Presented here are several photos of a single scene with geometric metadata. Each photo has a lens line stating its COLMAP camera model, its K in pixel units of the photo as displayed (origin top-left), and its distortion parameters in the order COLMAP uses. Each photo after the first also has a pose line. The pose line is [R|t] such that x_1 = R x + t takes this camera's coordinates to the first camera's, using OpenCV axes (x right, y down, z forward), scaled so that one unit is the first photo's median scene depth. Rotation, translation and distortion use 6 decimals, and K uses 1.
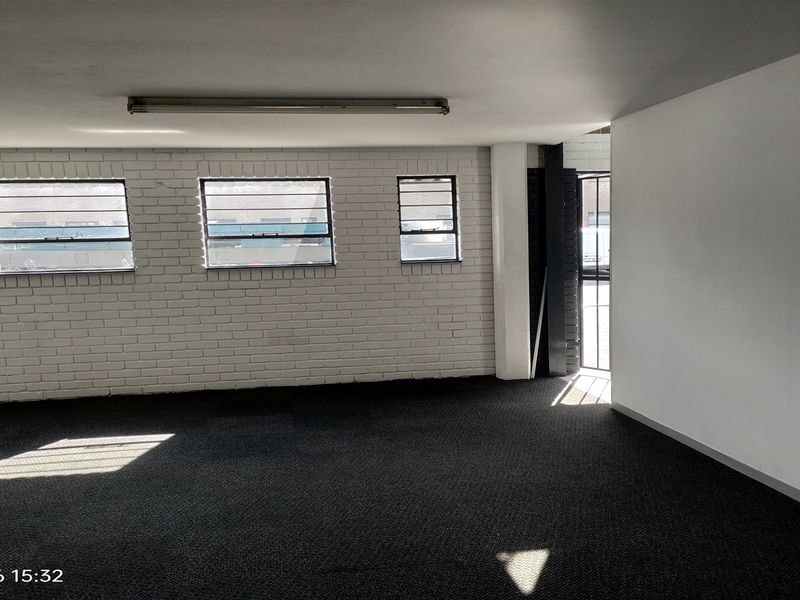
lens RADIAL K [[761.1, 0, 400.0], [0, 761.1, 300.0], [0, 0, 1]] dist [0.090262, -0.191642]
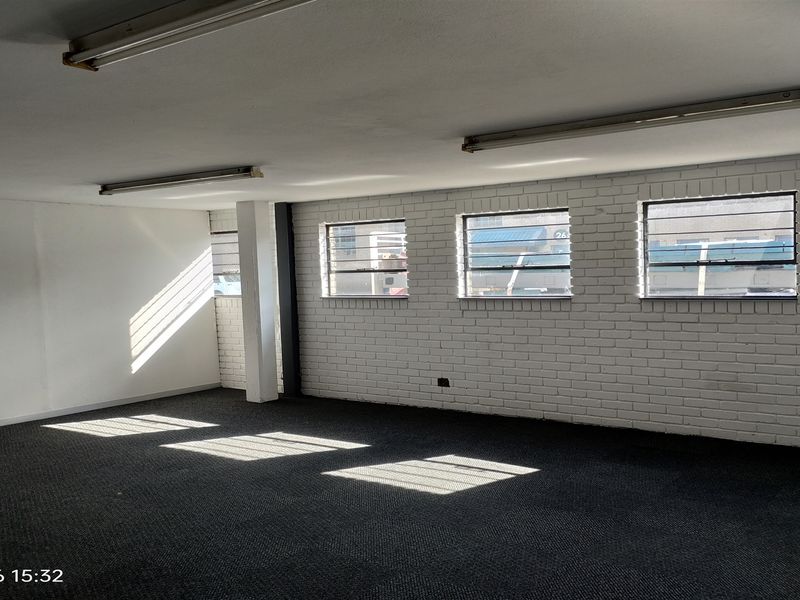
lens RADIAL K [[761.1, 0, 400.0], [0, 761.1, 300.0], [0, 0, 1]] dist [0.090262, -0.191642]
pose [[0.706525, 0.034243, -0.706860, 0.200540], [-0.048250, 0.998835, 0.000160, -0.025222], [0.706042, 0.033993, 0.707354, 0.134184]]
